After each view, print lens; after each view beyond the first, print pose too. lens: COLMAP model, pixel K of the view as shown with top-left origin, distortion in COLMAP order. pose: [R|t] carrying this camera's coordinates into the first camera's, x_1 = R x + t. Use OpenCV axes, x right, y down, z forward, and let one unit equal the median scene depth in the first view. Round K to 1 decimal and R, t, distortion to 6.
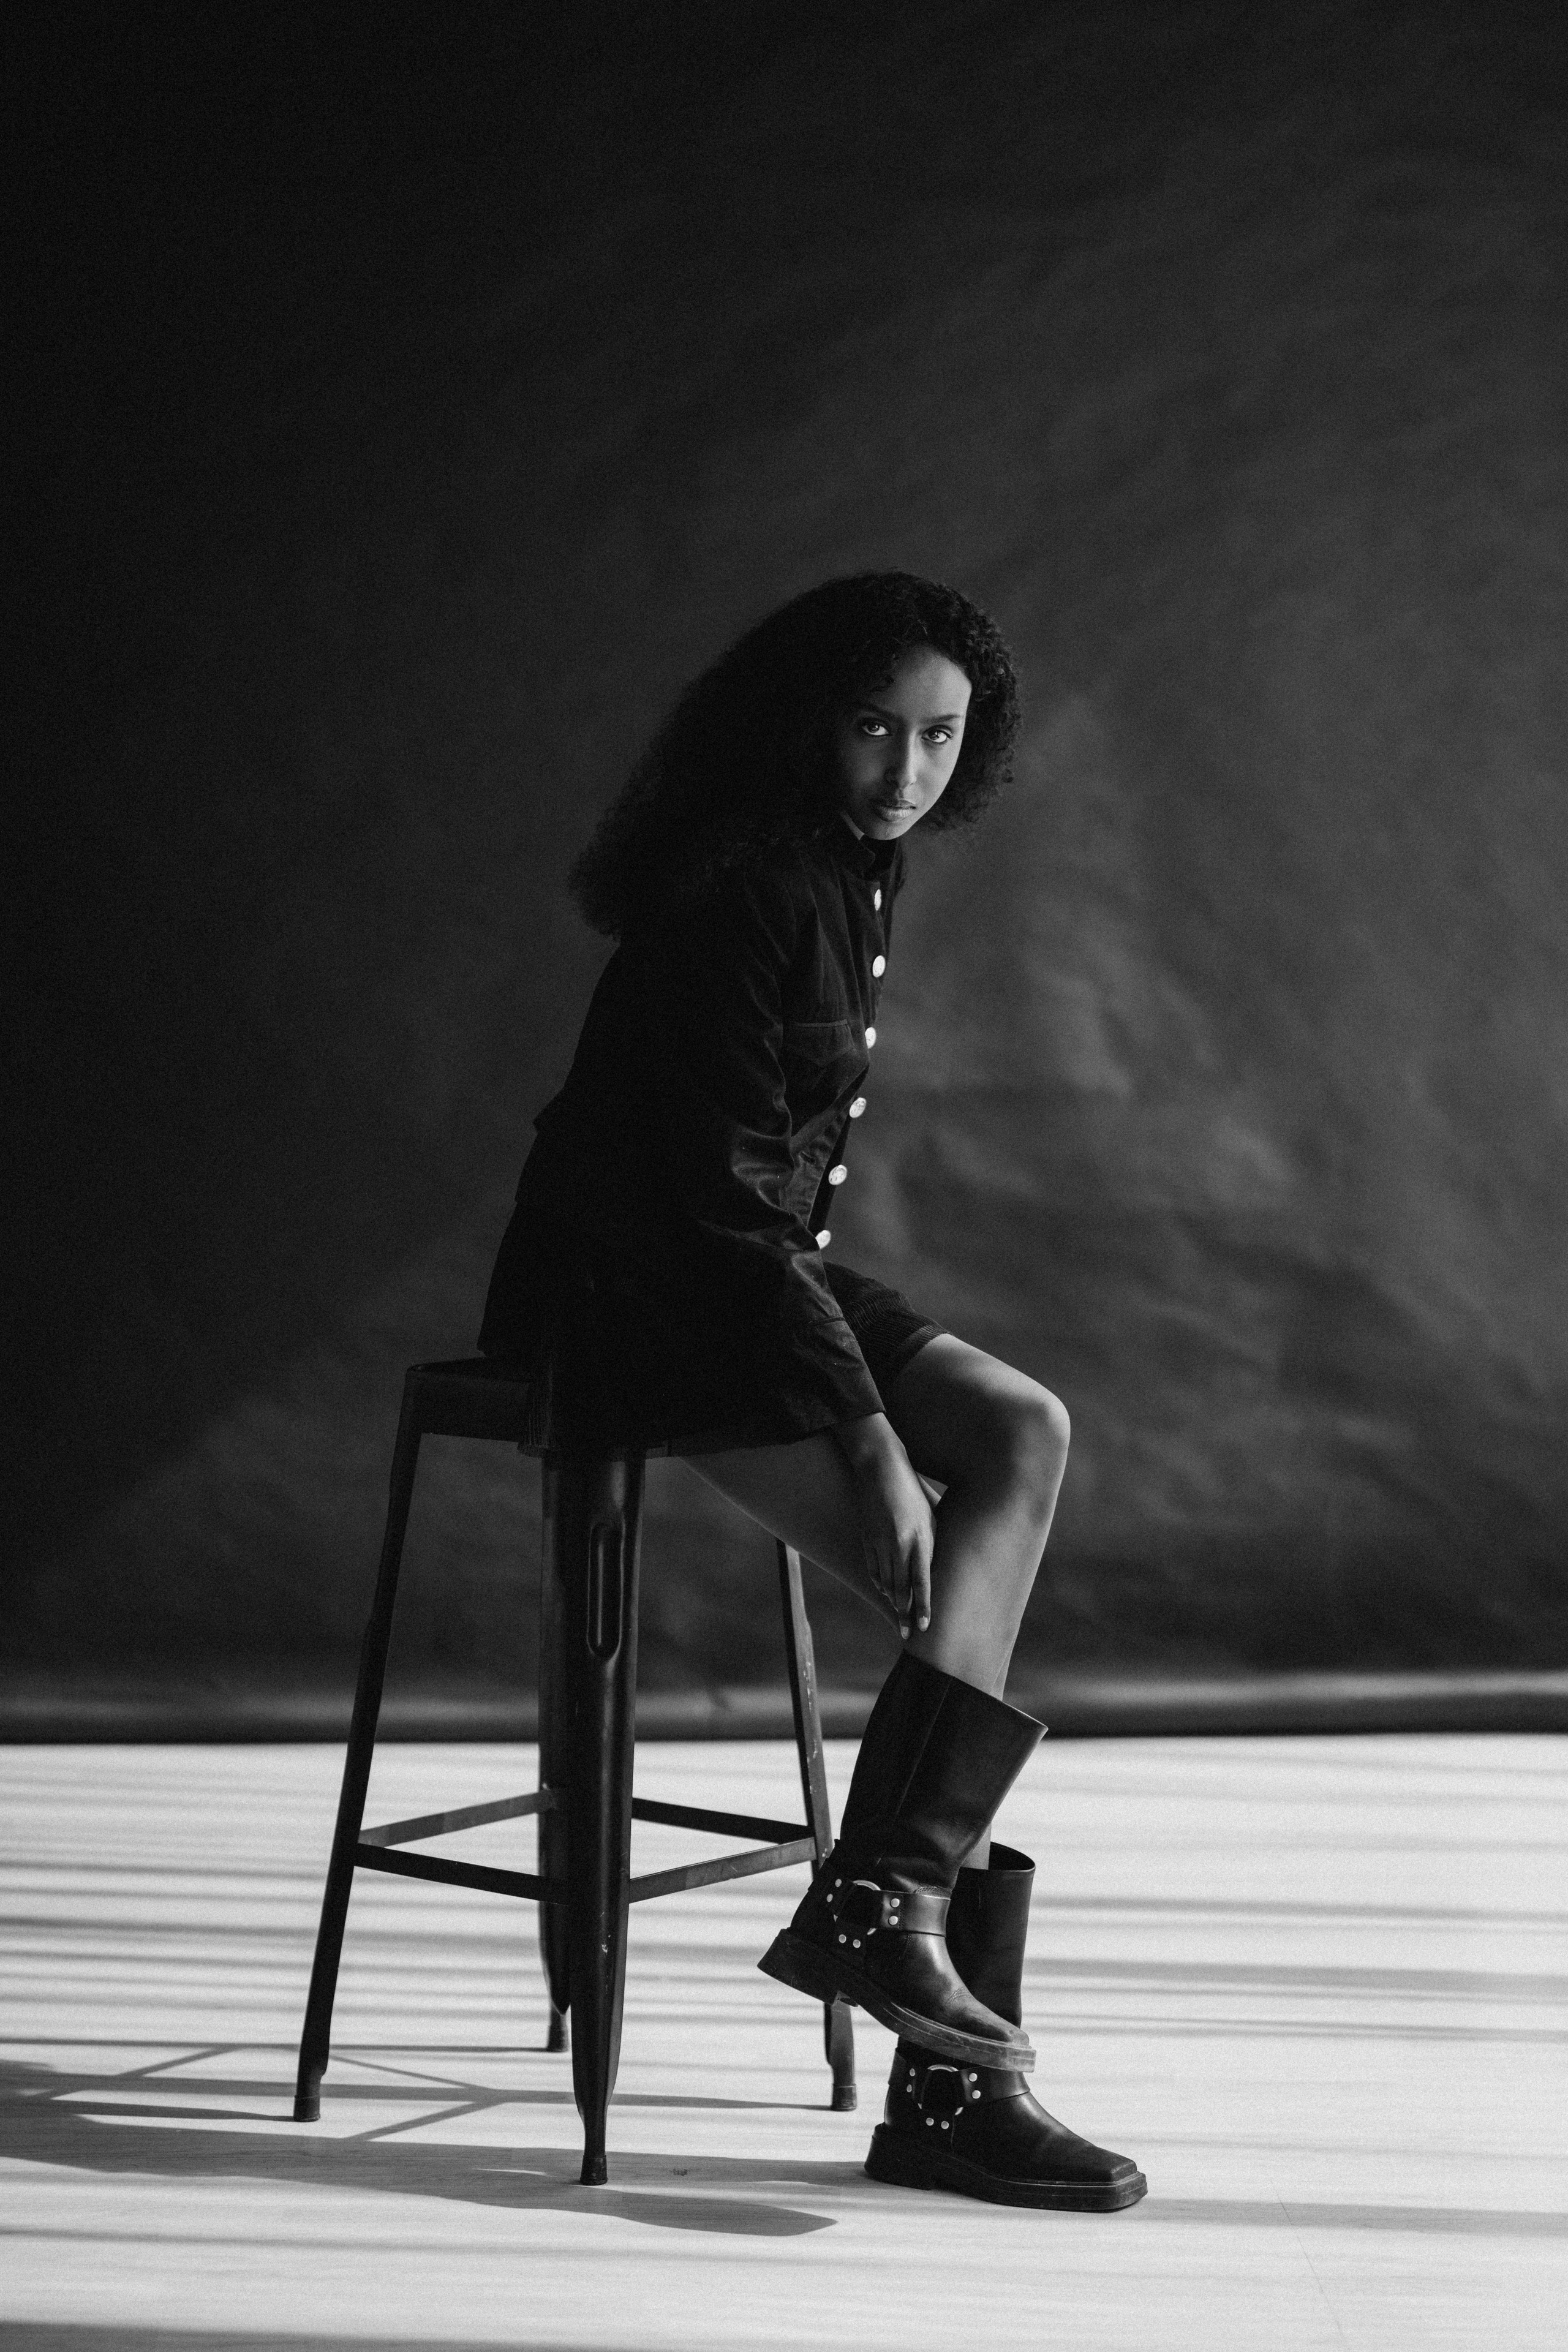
lens RADIAL K [[5729.8, 0, 778.8], [0, 5729.8, 1168.9], [0, 0, 1]] dist [0.016113, 0.348761]
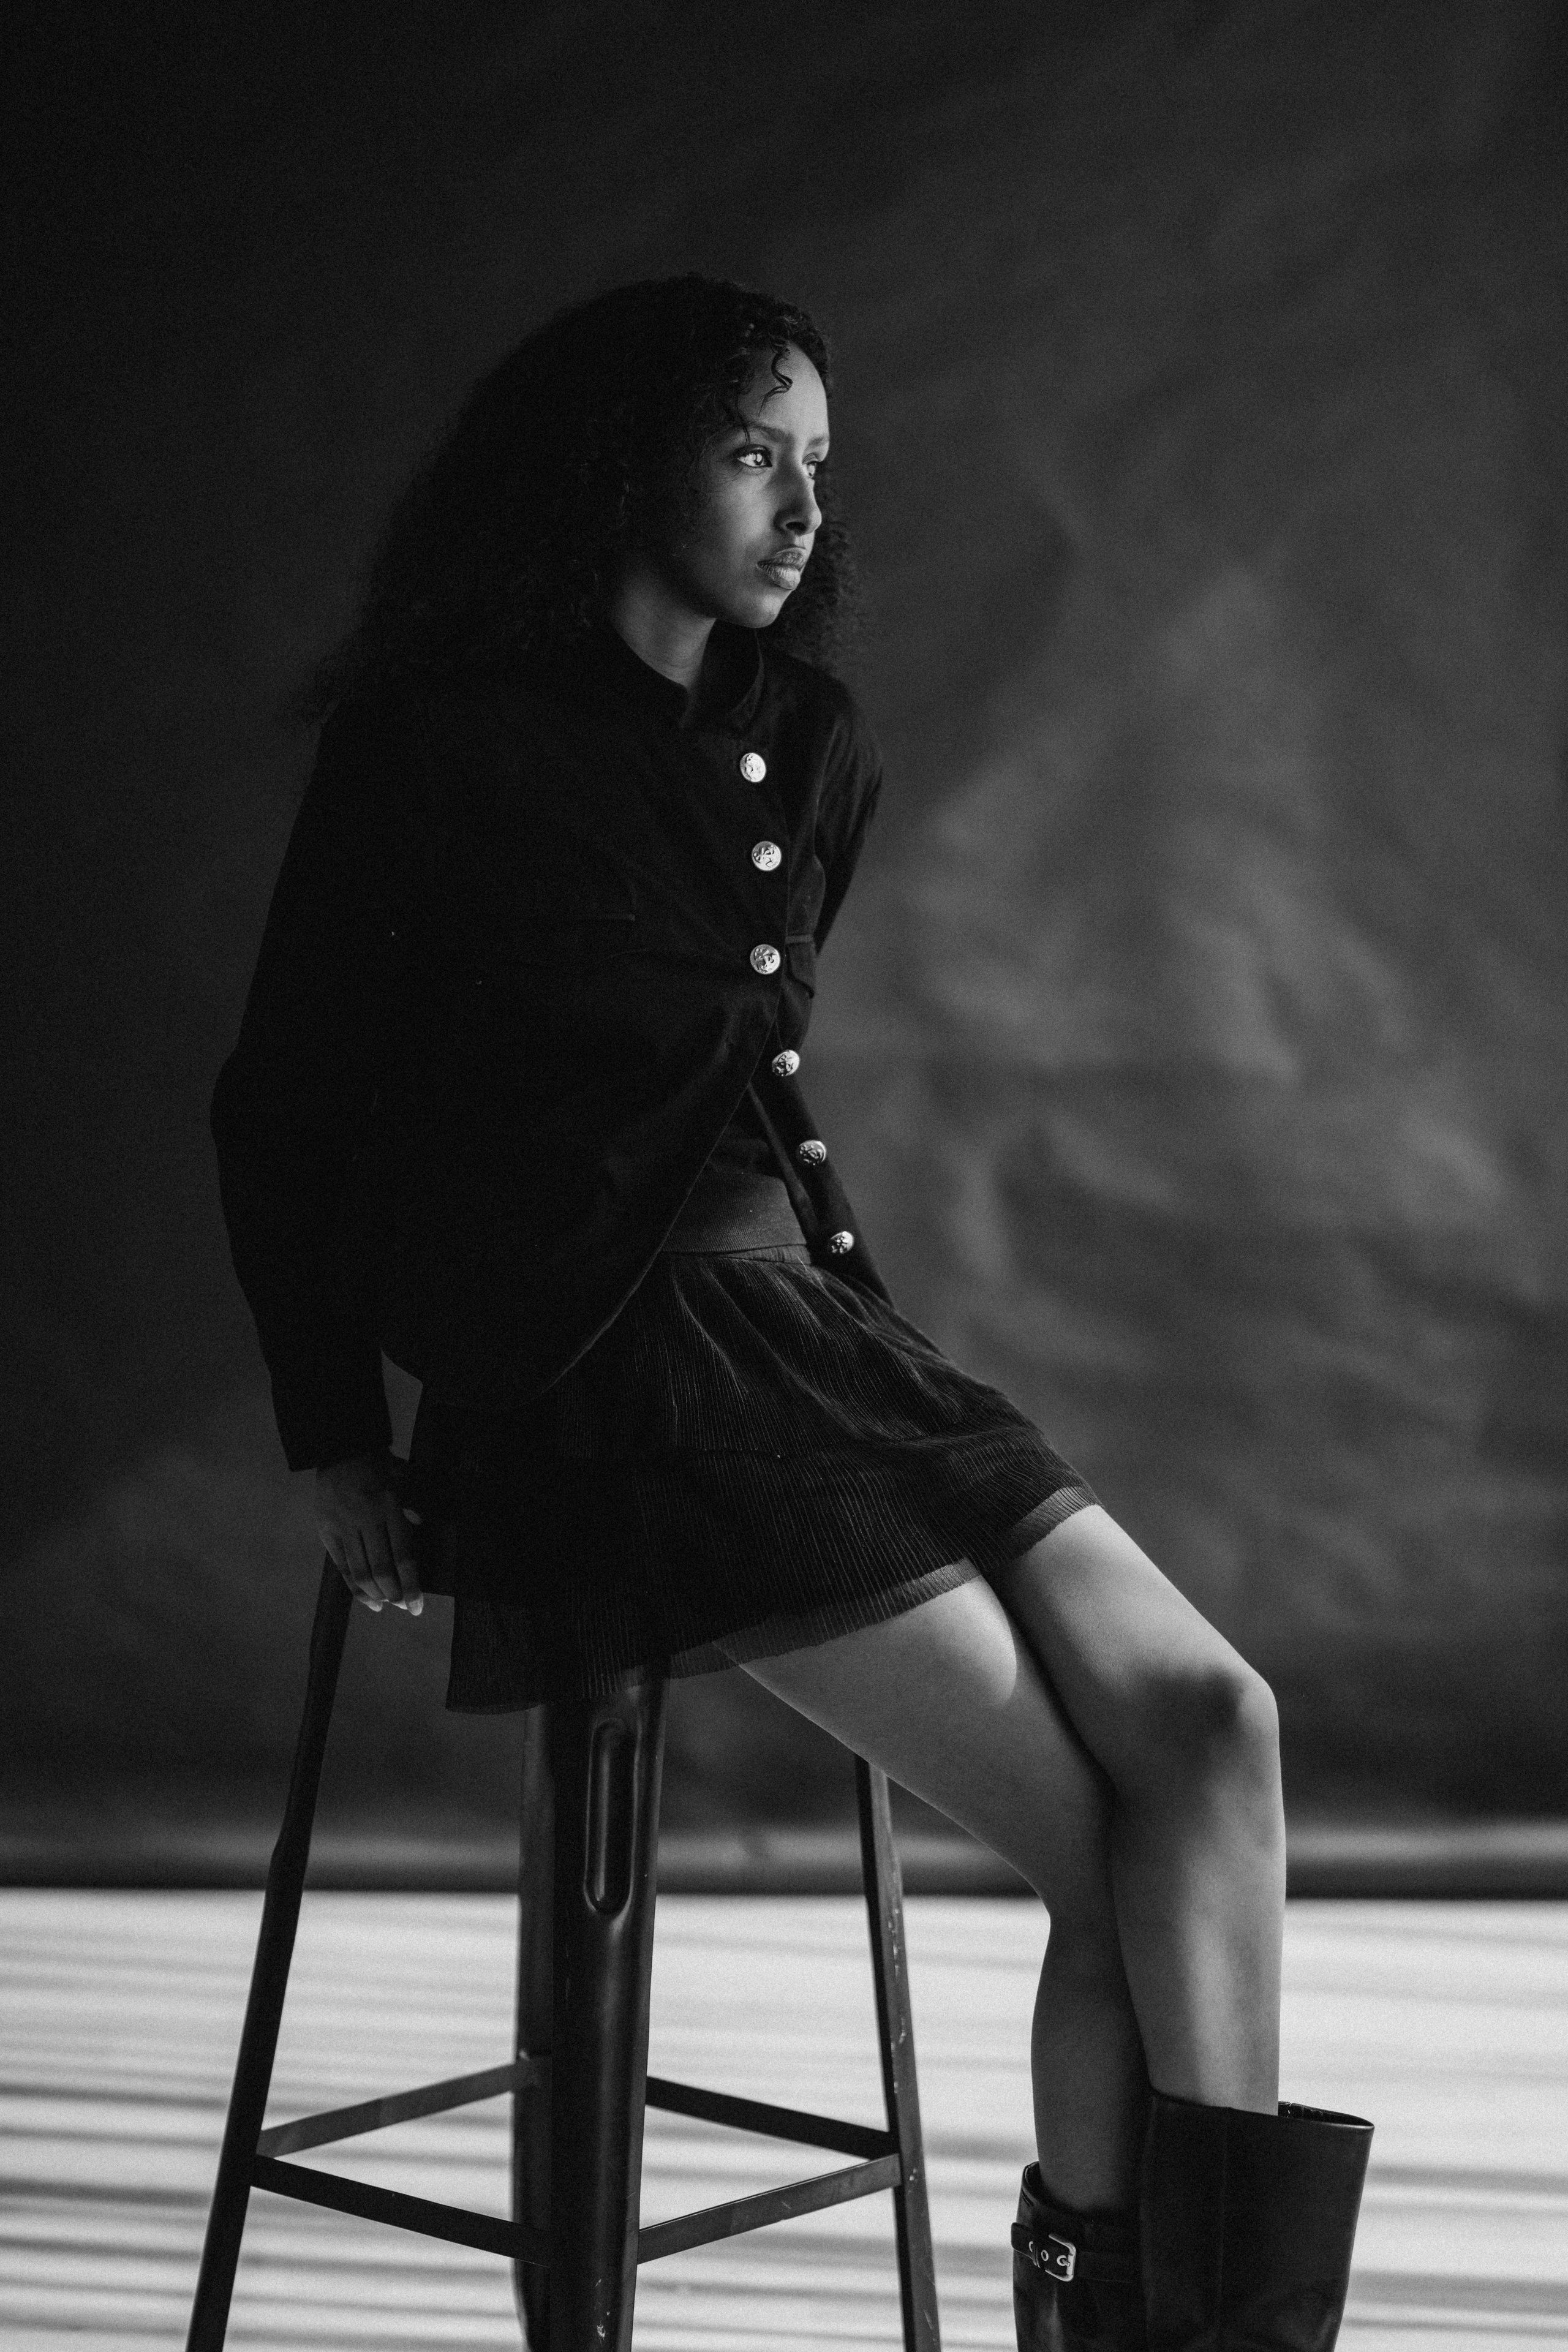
lens RADIAL K [[5729.8, 0, 778.8], [0, 5729.8, 1168.9], [0, 0, 1]] dist [0.016113, 0.348761]
pose [[0.999803, 0.019631, -0.003041, -0.006800], [-0.019570, 0.999630, 0.018877, -0.014374], [0.003411, -0.018814, 0.999817, 0.220863]]
